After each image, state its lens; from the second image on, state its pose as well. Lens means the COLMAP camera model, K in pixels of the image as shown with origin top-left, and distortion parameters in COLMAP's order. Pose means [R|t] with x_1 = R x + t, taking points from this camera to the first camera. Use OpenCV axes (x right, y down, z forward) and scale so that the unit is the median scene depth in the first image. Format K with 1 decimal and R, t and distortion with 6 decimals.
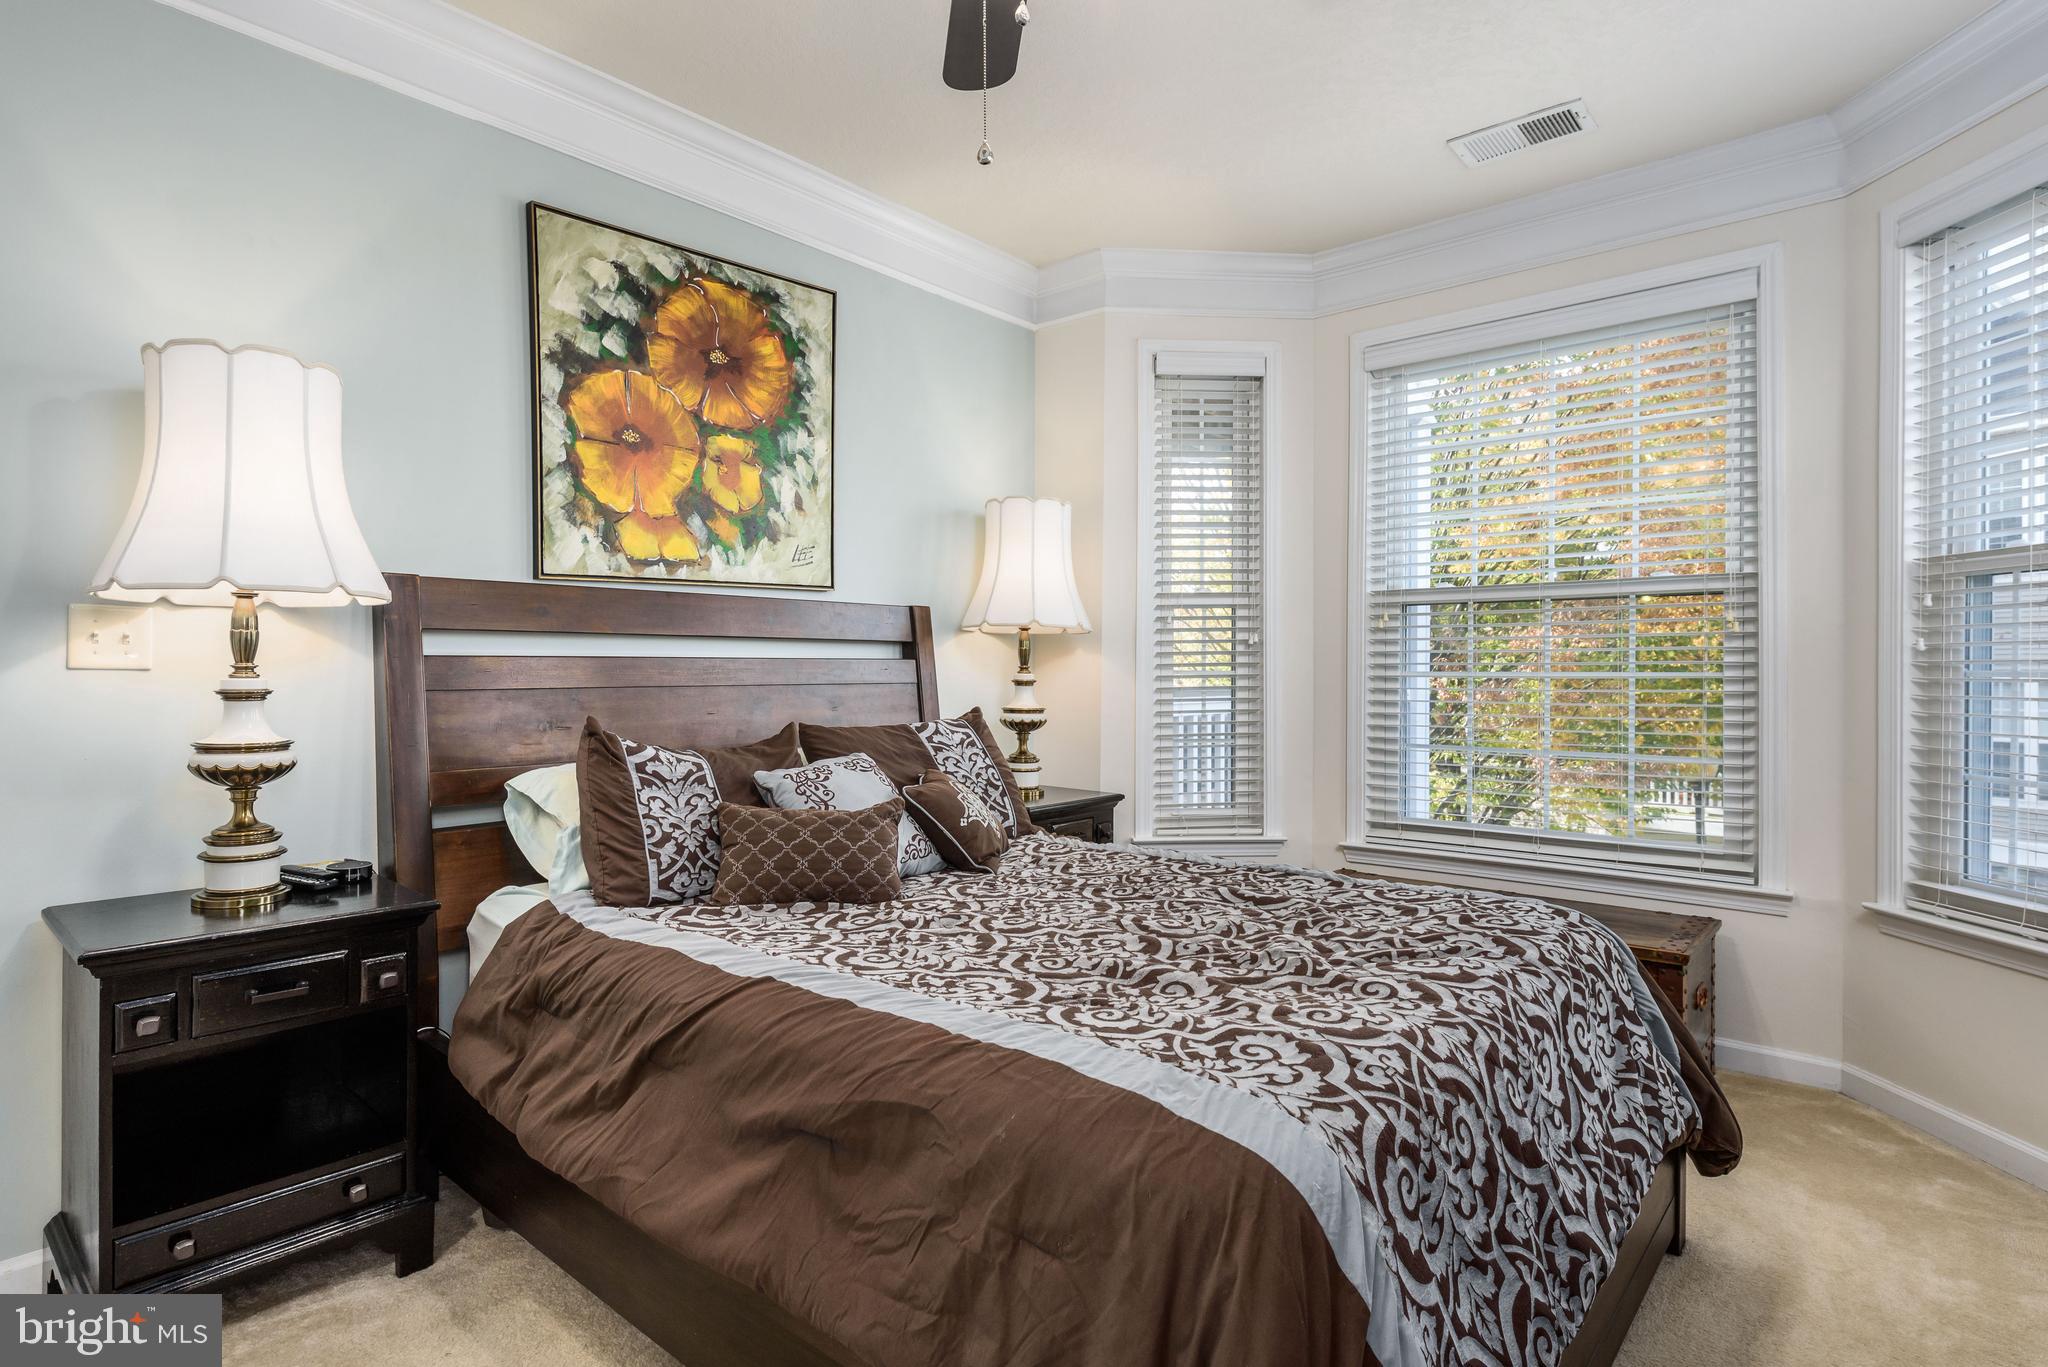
lens RADIAL K [[1039.3, 0, 1066.2], [0, 1039.3, 680.3], [0, 0, 1]] dist [-0.000216, -0.000003]
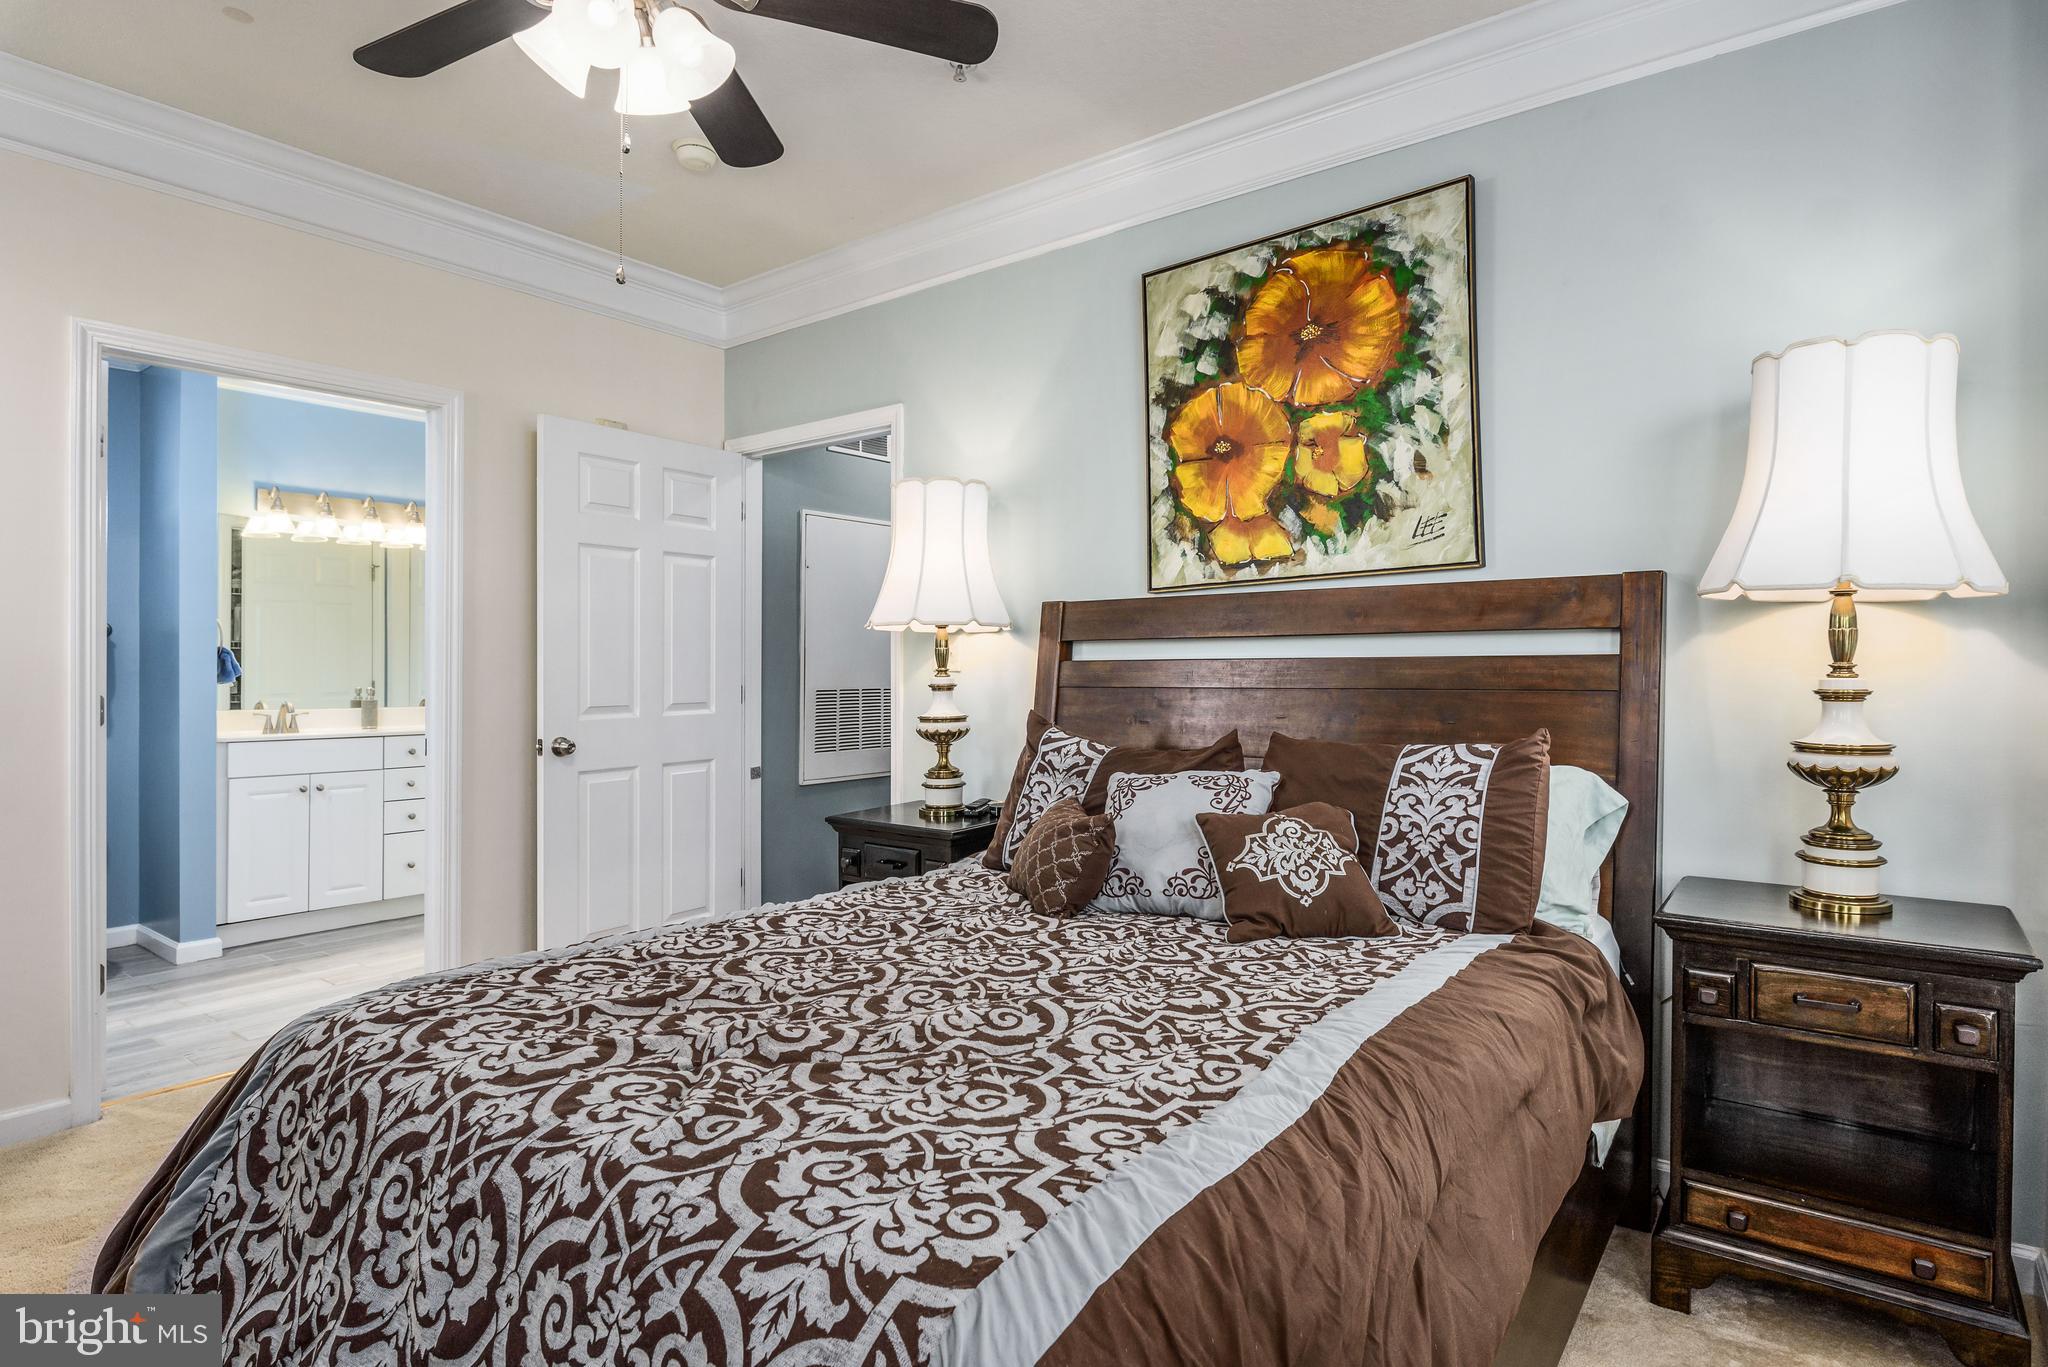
lens RADIAL K [[1067.5, 0, 1024.0], [0, 1067.5, 683.5], [0, 0, 1]] dist [-0.020198, -0.000659]
pose [[0.041580, 0.011726, -0.999066, 0.598826], [-0.007709, 0.999905, 0.011415, -0.007940], [0.999105, 0.007227, 0.041667, 0.706659]]
